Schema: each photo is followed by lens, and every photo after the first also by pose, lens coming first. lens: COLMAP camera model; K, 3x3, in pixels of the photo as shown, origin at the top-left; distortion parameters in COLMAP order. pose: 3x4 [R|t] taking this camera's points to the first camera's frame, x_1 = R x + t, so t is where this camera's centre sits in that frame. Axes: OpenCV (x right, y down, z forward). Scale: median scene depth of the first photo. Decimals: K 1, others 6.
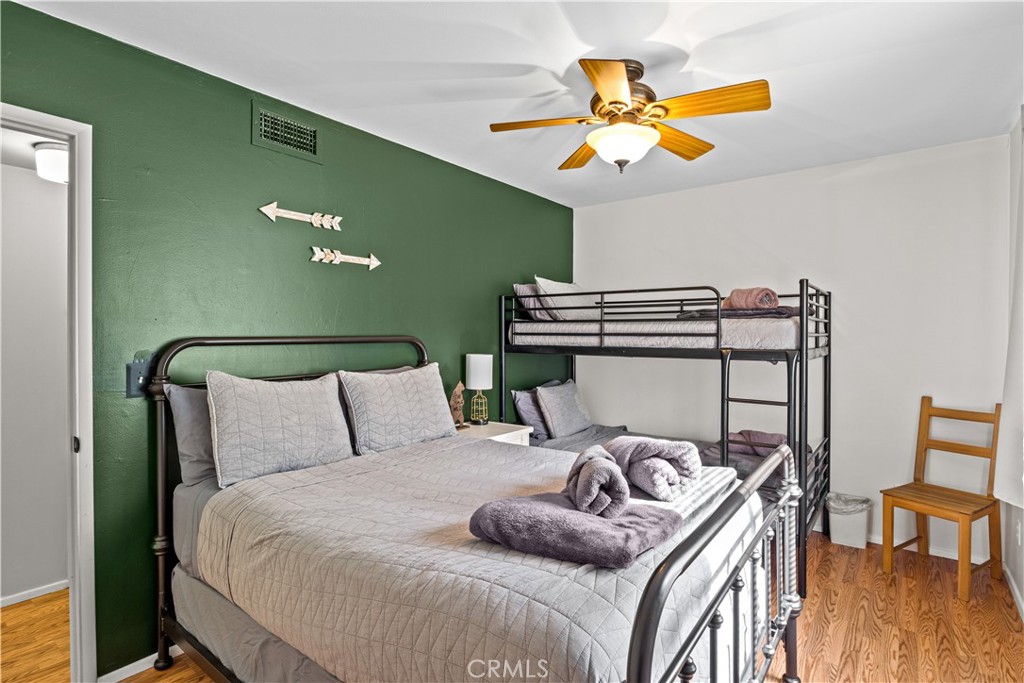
lens RADIAL K [[511.8, 0, 518.0], [0, 511.8, 339.9], [0, 0, 1]] dist [-0.008990, 0.000557]
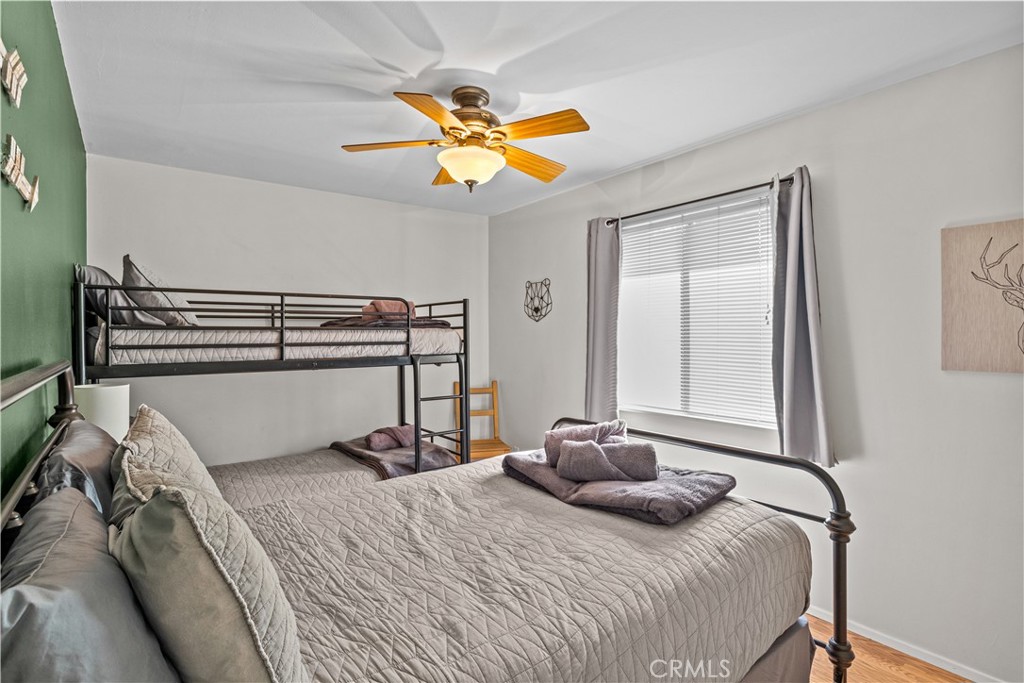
lens RADIAL K [[511.8, 0, 516.3], [0, 511.8, 336.4], [0, 0, 1]] dist [-0.008990, 0.000557]
pose [[0.258345, -0.009272, 0.966008, -0.532046], [0.020973, 0.999772, 0.003988, -0.020008], [-0.965825, 0.019230, 0.258481, 0.427700]]
